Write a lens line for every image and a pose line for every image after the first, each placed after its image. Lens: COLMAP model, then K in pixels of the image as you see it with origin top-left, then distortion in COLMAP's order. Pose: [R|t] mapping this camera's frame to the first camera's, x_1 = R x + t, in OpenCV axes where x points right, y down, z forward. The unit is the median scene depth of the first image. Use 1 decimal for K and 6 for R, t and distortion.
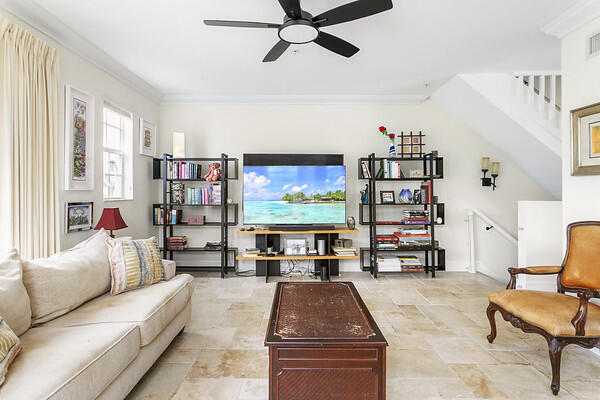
lens RADIAL K [[320.9, 0, 296.3], [0, 320.9, 187.8], [0, 0, 1]] dist [-0.005779, 0.001341]
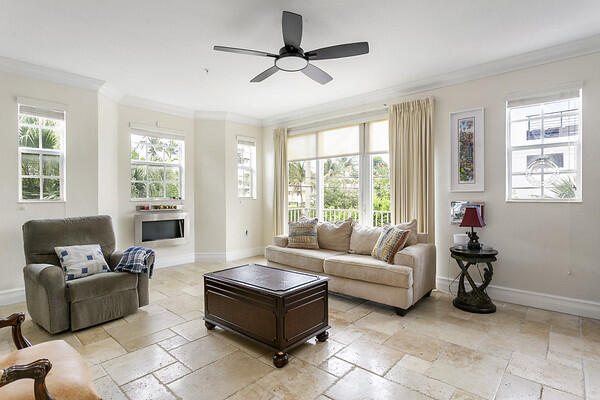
lens RADIAL K [[302.5, 0, 296.9], [0, 302.5, 196.6], [0, 0, 1]] dist [-0.006118, 0.003237]
pose [[-0.664713, 0.001188, -0.747098, 0.437610], [0.011141, 0.999903, -0.008322, 0.020762], [0.747016, -0.013855, -0.664662, 0.908101]]
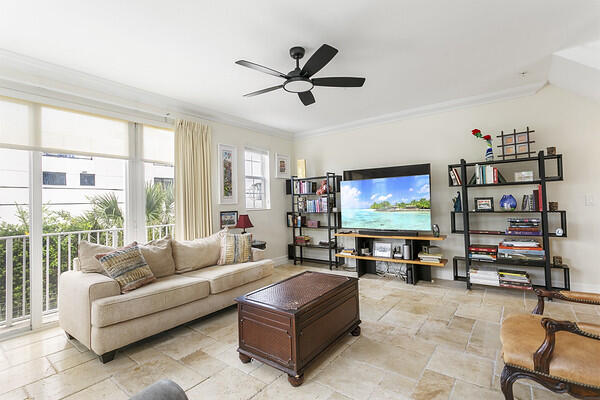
lens RADIAL K [[287.8, 0, 298.4], [0, 287.8, 196.6], [0, 0, 1]] dist [-0.001909, 0.000427]
pose [[0.795715, -0.032709, -0.604787, 0.374784], [0.032372, 0.999410, -0.011460, -0.001395], [0.604805, -0.010459, 0.796305, 0.014844]]
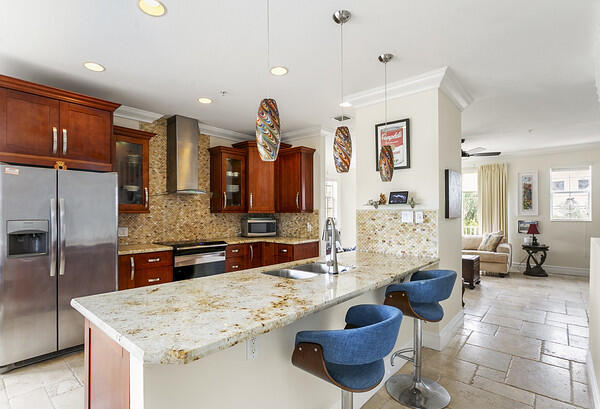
lens RADIAL K [[300.3, 0, 286.7], [0, 300.3, 211.8], [0, 0, 1]] dist [-0.010398, -0.000685]
pose [[-0.671848, 0.000721, -0.740689, 1.453921], [0.009771, 0.999921, -0.007889, -0.012619], [0.740625, -0.012537, -0.671802, 0.819097]]
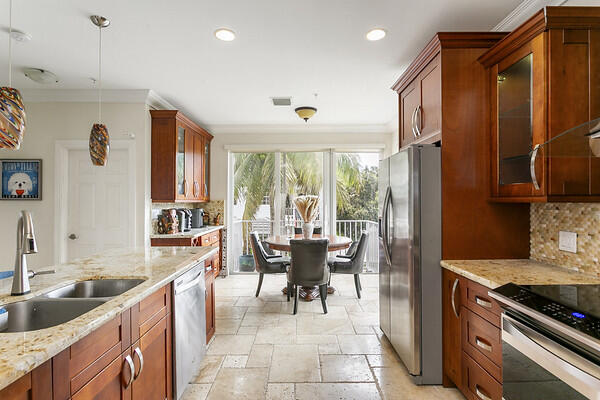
lens RADIAL K [[302.5, 0, 298.0], [0, 302.5, 201.5], [0, 0, 1]] dist [-0.006118, 0.003237]
pose [[-0.001321, 0.000317, 0.999999, 0.705112], [-0.006282, 0.999980, -0.000325, -0.018307], [-0.999979, -0.006283, -0.001319, 0.243727]]
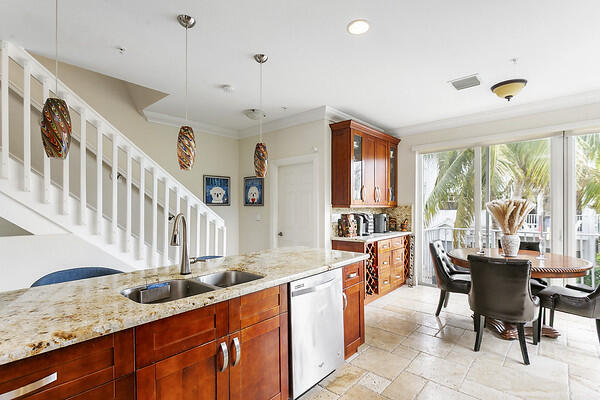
lens RADIAL K [[287.8, 0, 301.6], [0, 287.8, 207.9], [0, 0, 1]] dist [-0.001909, 0.000427]
pose [[0.661763, -0.004576, 0.749699, 0.824929], [-0.002757, 0.999960, 0.008538, -0.019512], [-0.749708, -0.007717, 0.661723, 0.126699]]
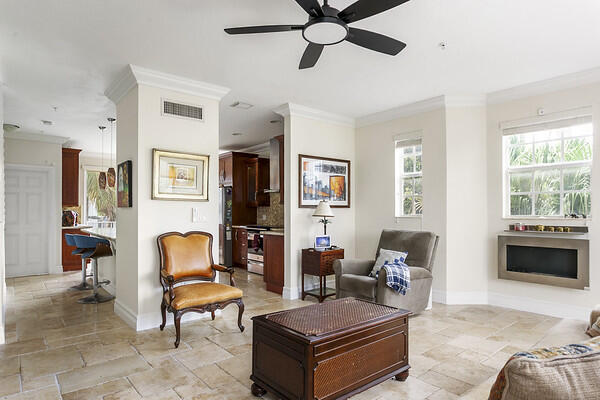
lens RADIAL K [[354.6, 0, 298.9], [0, 354.6, 205.1], [0, 0, 1]] dist [0.022620, -0.000904]
pose [[-0.633764, 0.010197, 0.773459, -0.371509], [-0.006056, 0.999817, -0.018143, 0.005051], [-0.773502, -0.016183, -0.633587, 0.866948]]
